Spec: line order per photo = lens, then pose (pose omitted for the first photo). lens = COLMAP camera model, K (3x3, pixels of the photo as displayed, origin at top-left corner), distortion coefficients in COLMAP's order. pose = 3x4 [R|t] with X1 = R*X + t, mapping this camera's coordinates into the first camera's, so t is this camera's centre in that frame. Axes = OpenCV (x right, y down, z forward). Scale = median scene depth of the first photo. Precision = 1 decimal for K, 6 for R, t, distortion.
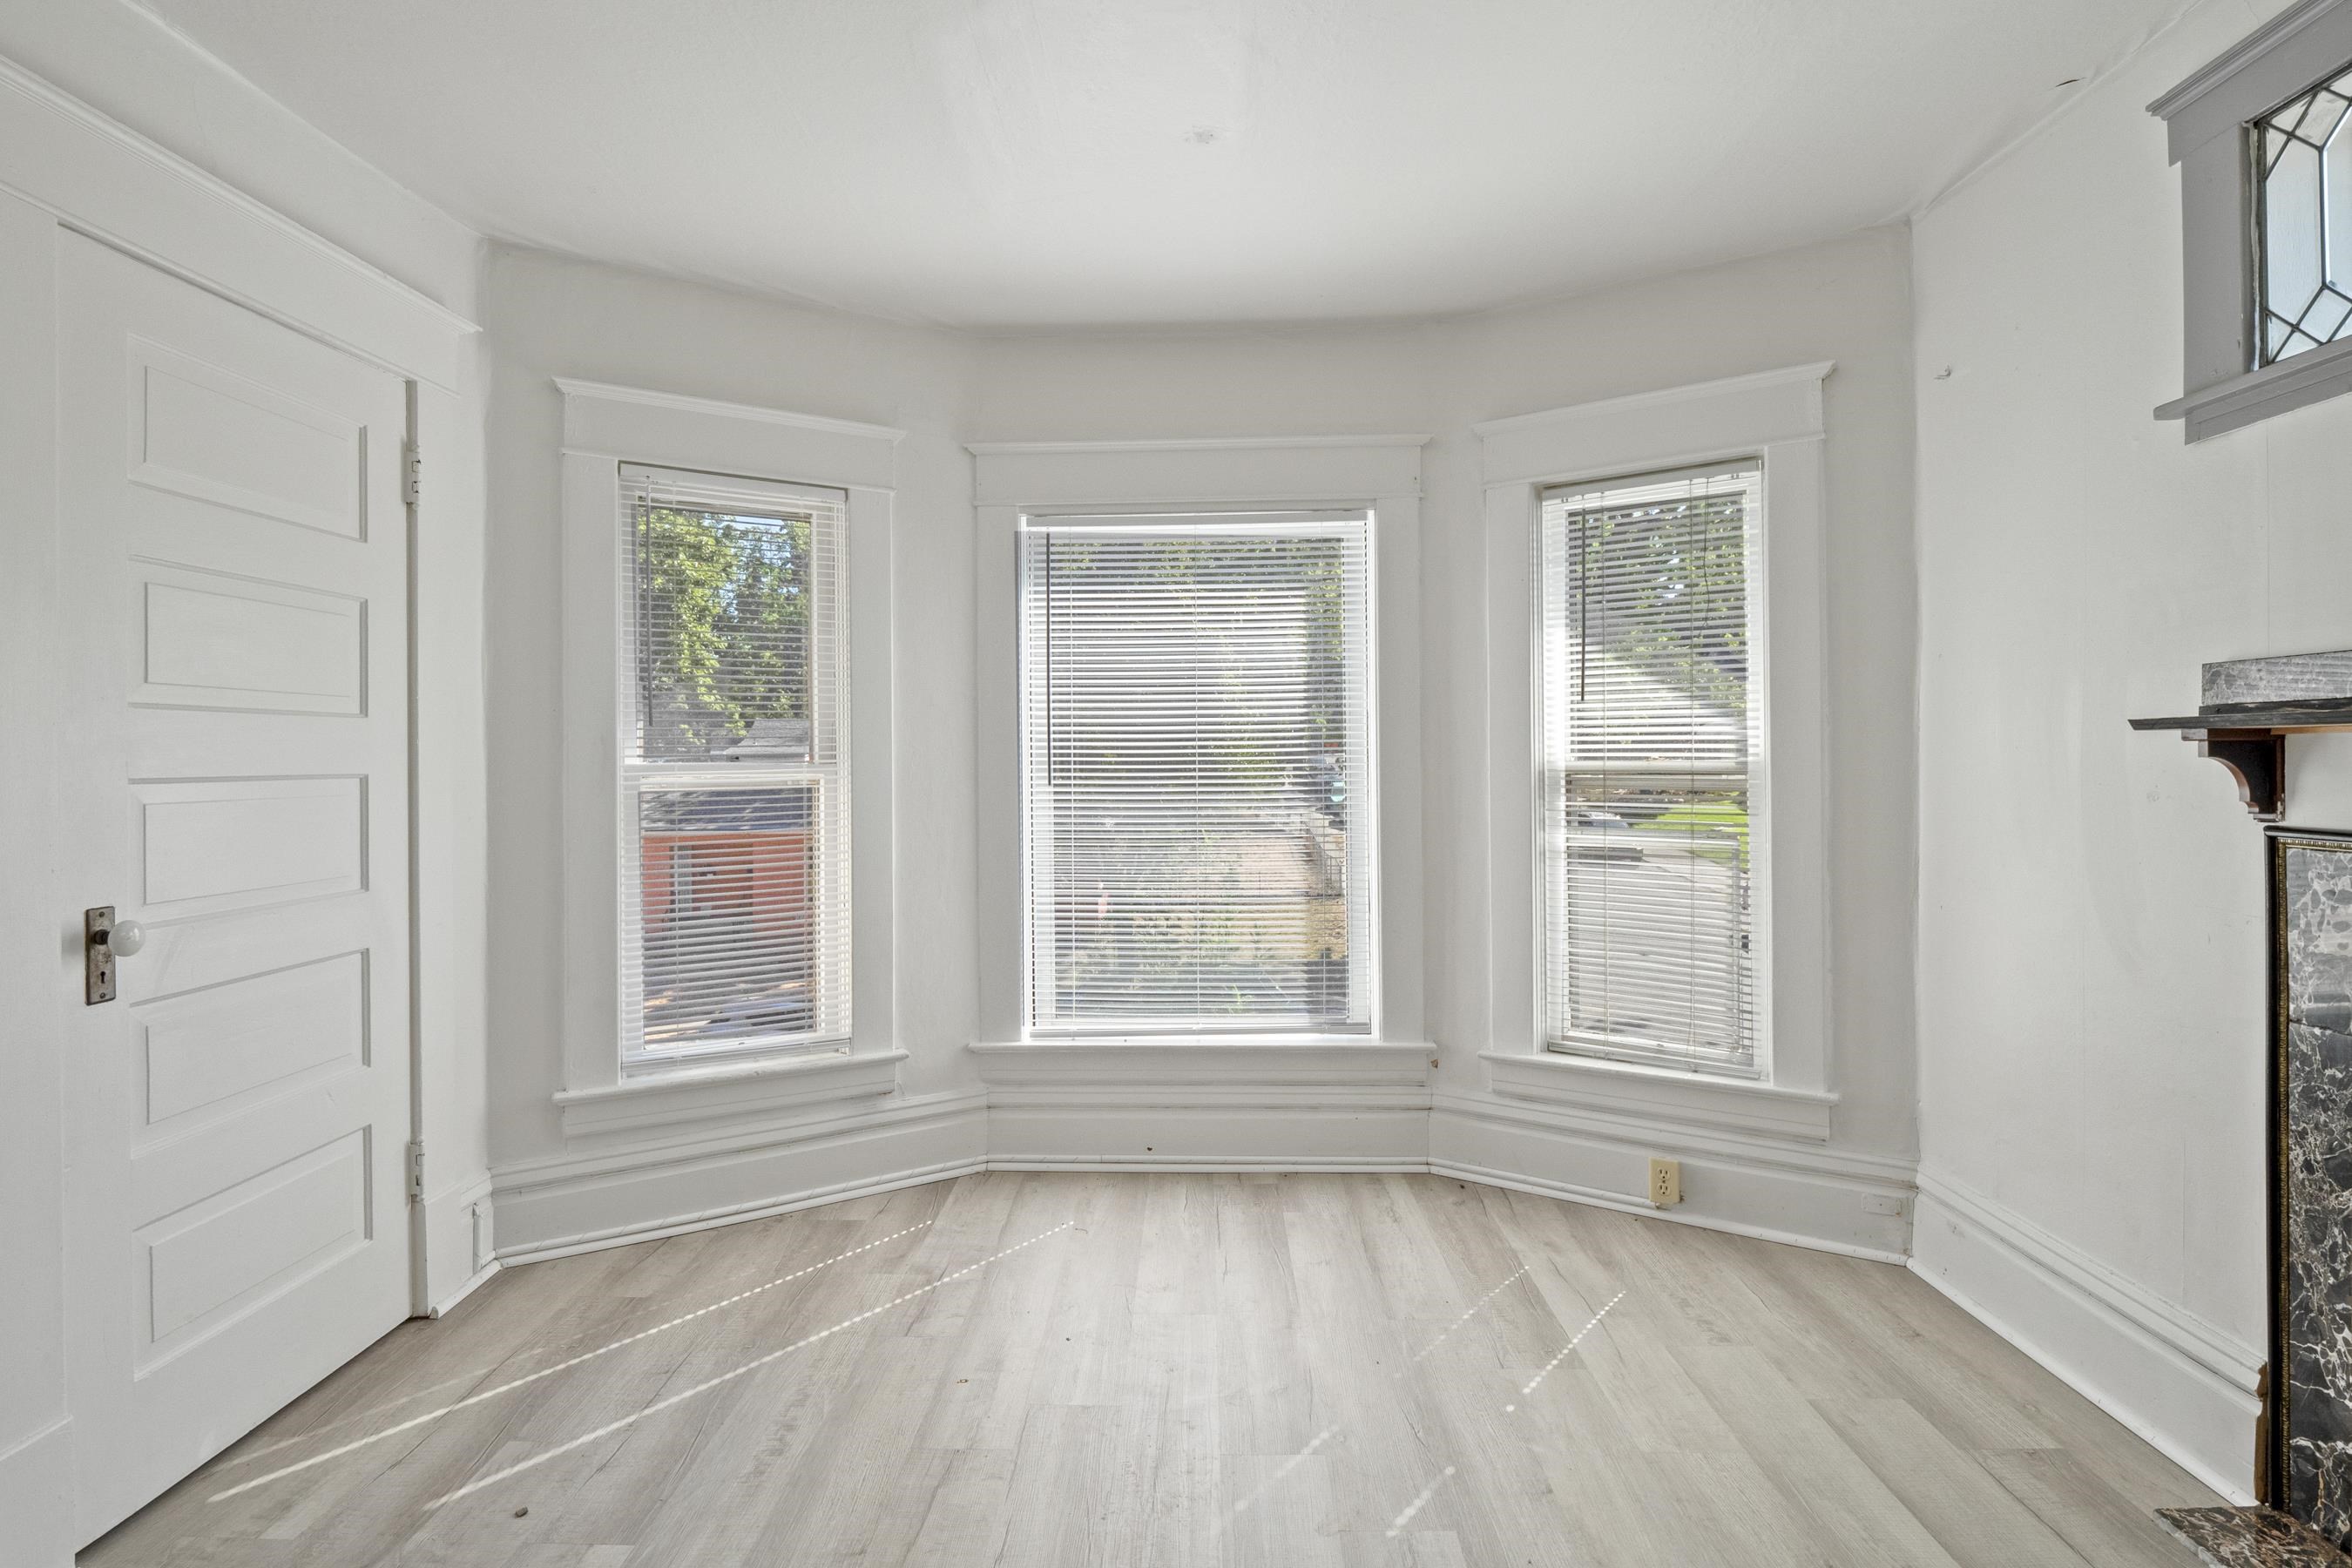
lens RADIAL K [[1146.8, 0, 1174.5], [0, 1146.8, 770.9], [0, 0, 1]] dist [-0.021762, 0.001177]
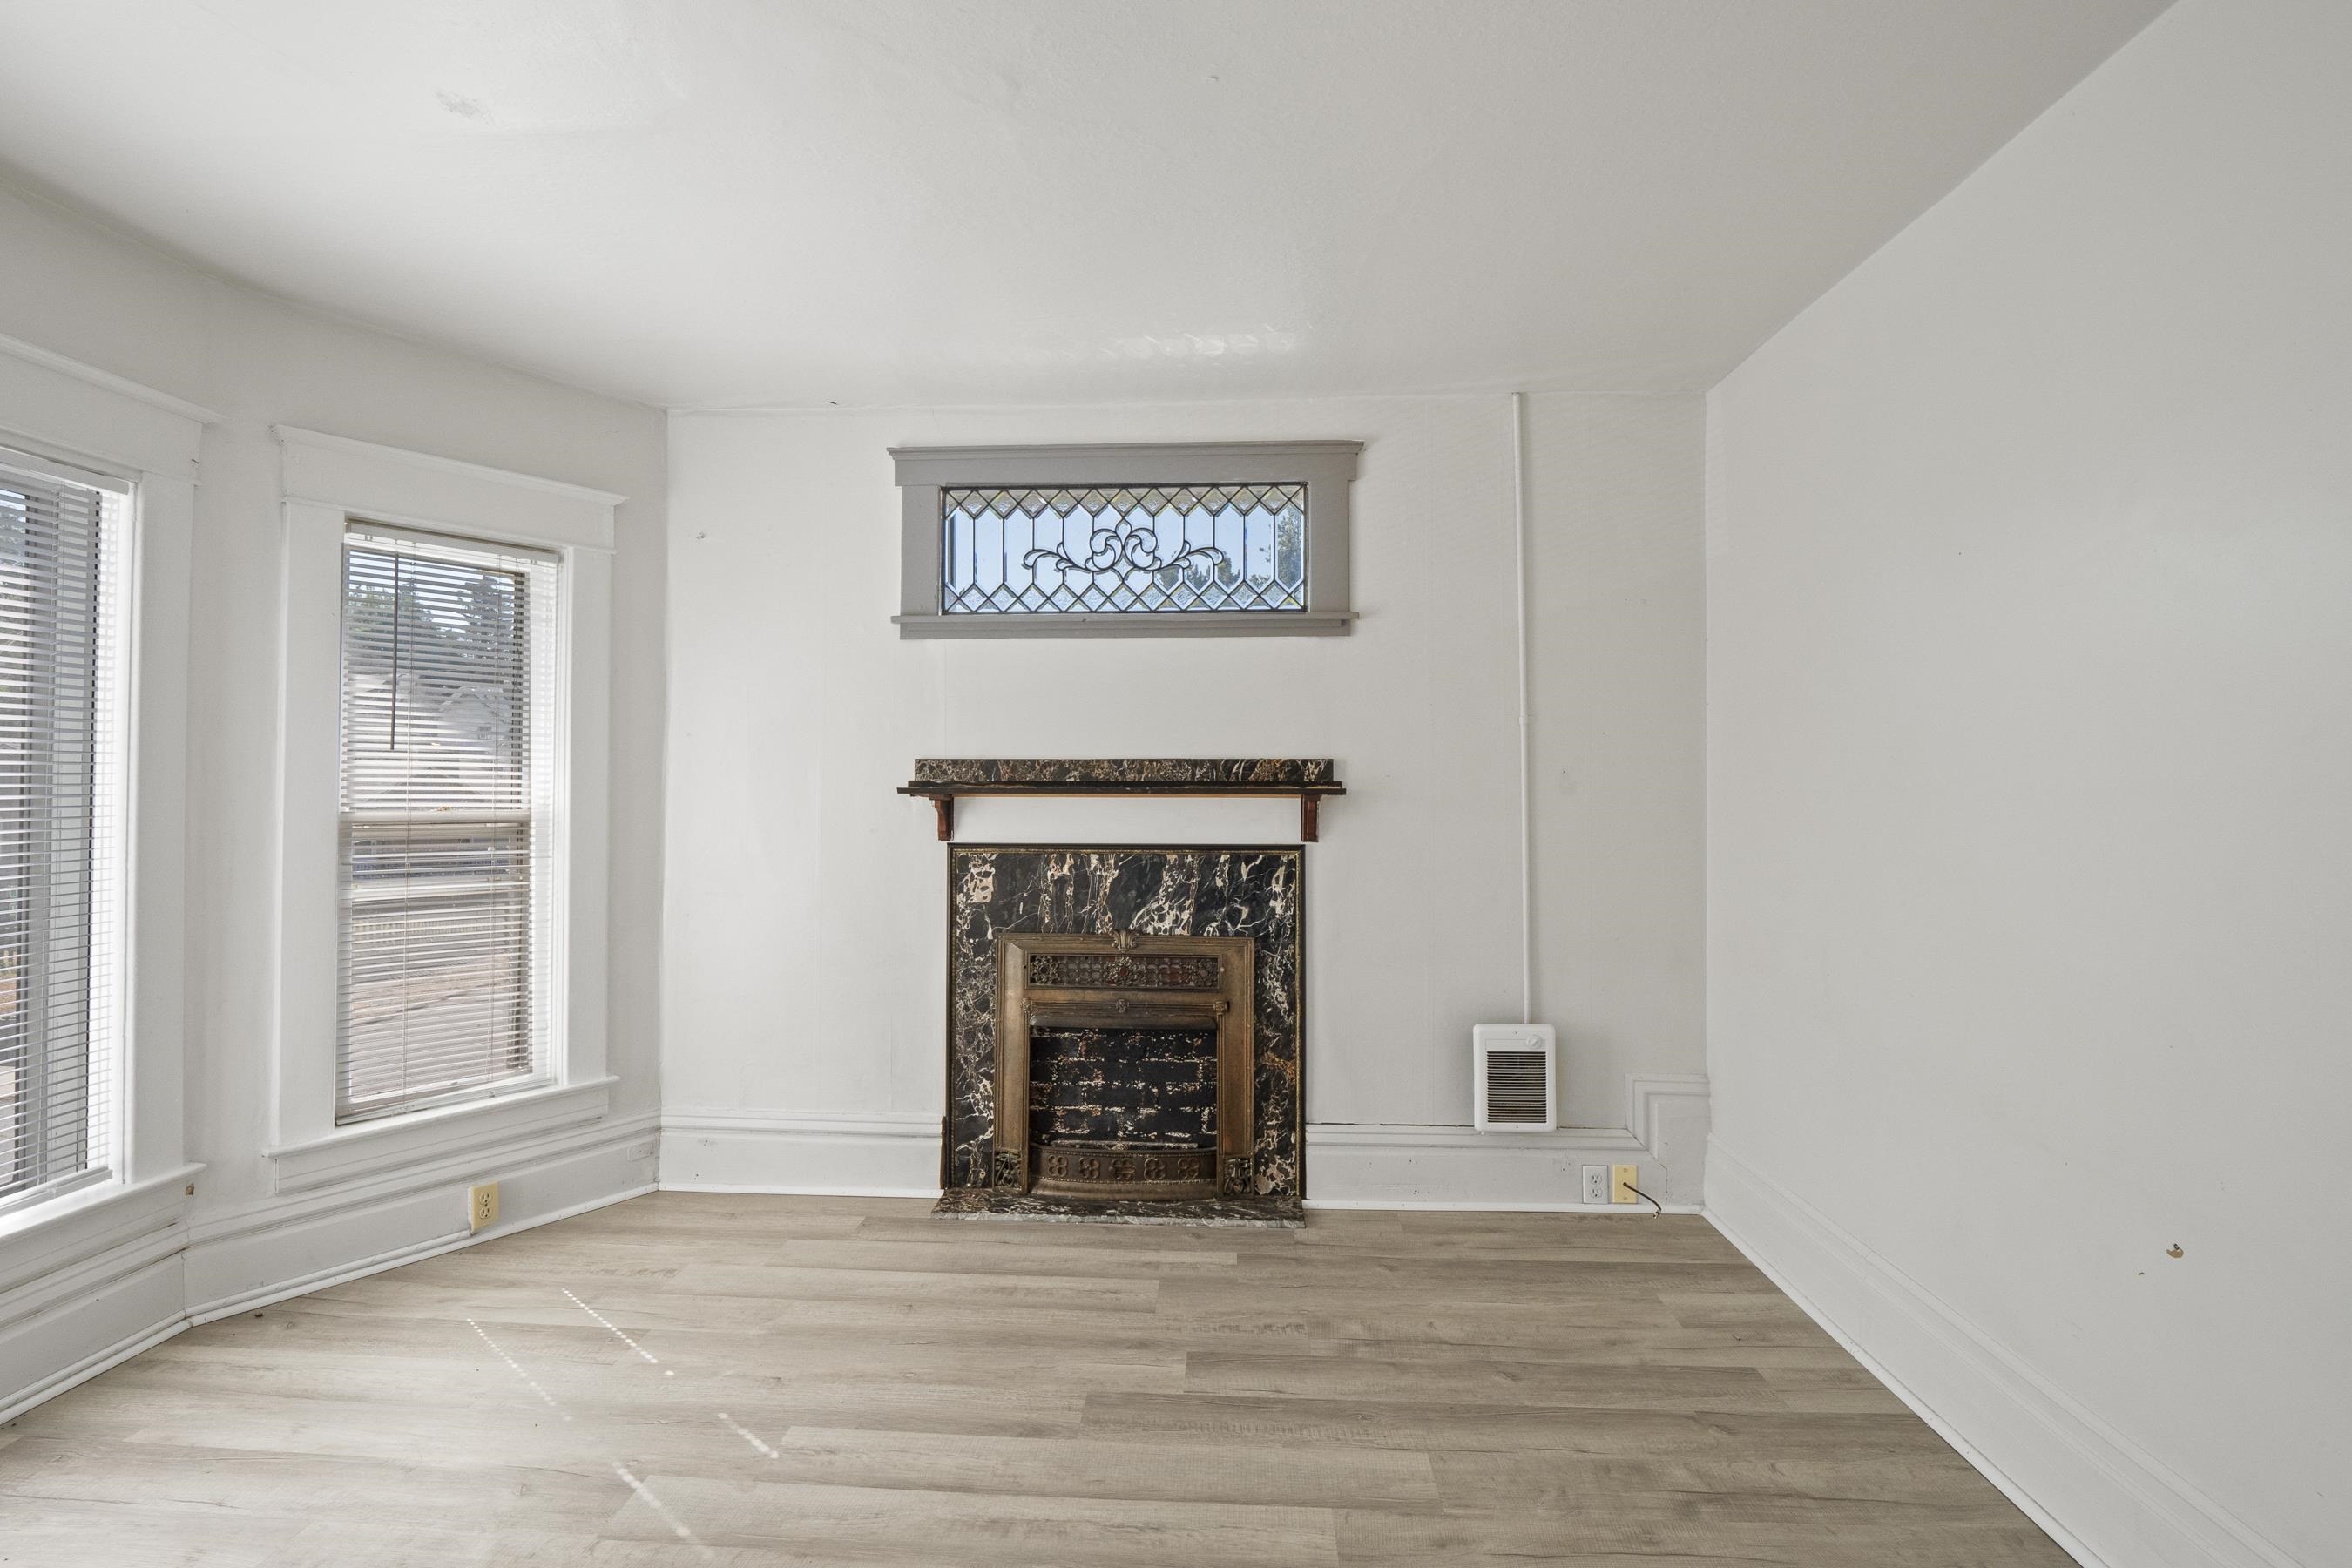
lens RADIAL K [[1146.8, 0, 1174.5], [0, 1146.8, 770.9], [0, 0, 1]] dist [-0.021762, 0.001177]
pose [[0.024712, 0.024870, 0.999385, -0.675205], [0.007170, 0.999660, -0.025055, -0.016291], [-0.999669, 0.007785, 0.024525, 0.350897]]
